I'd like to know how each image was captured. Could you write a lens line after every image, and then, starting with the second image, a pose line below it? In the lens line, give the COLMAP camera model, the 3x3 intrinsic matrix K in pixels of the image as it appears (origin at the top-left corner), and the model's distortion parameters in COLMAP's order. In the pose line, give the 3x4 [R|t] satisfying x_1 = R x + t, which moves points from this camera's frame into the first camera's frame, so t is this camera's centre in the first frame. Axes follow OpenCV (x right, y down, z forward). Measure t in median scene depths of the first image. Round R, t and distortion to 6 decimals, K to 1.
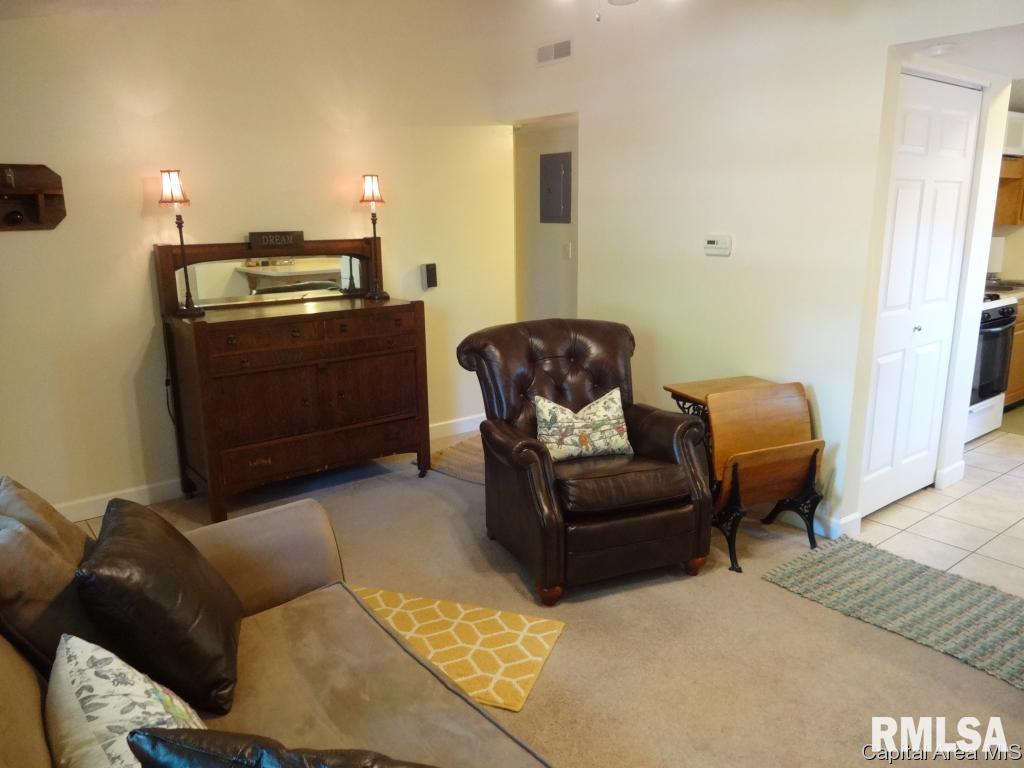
lens RADIAL K [[757.0, 0, 509.7], [0, 757.0, 379.7], [0, 0, 1]] dist [-0.002766, -0.002533]
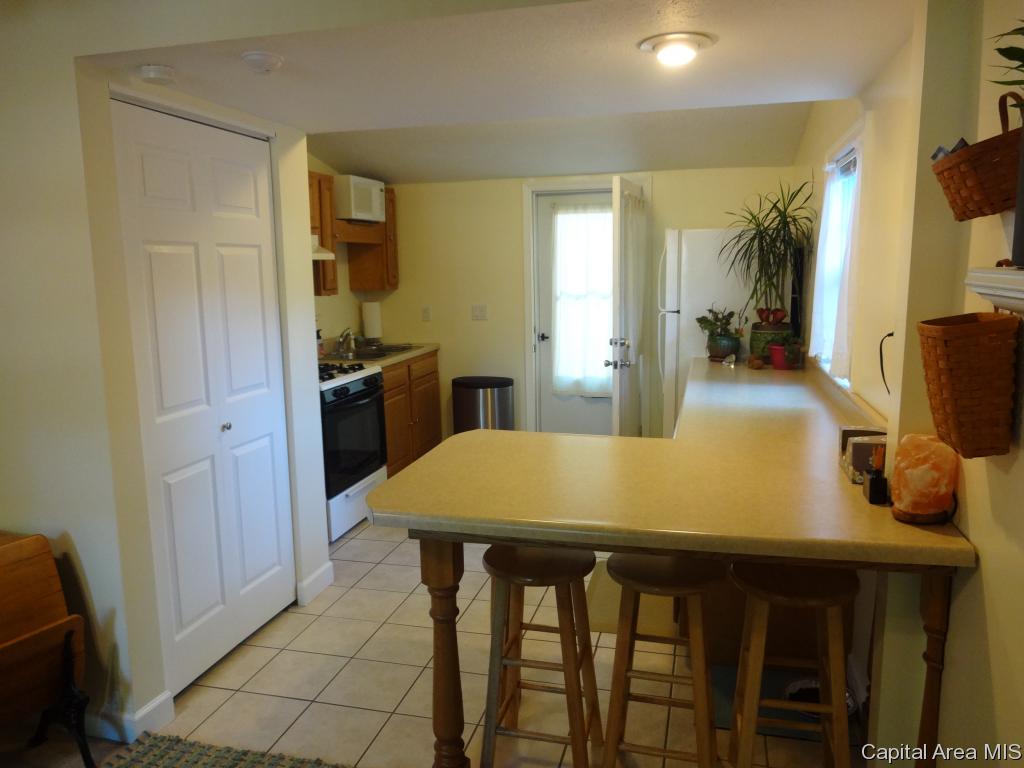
lens RADIAL K [[757.0, 0, 509.7], [0, 757.0, 379.7], [0, 0, 1]] dist [-0.002766, -0.002533]
pose [[0.798154, -0.095460, 0.594842, 0.311773], [0.143901, 0.988995, -0.034371, -0.047002], [-0.585015, 0.113032, 0.803107, 0.183602]]
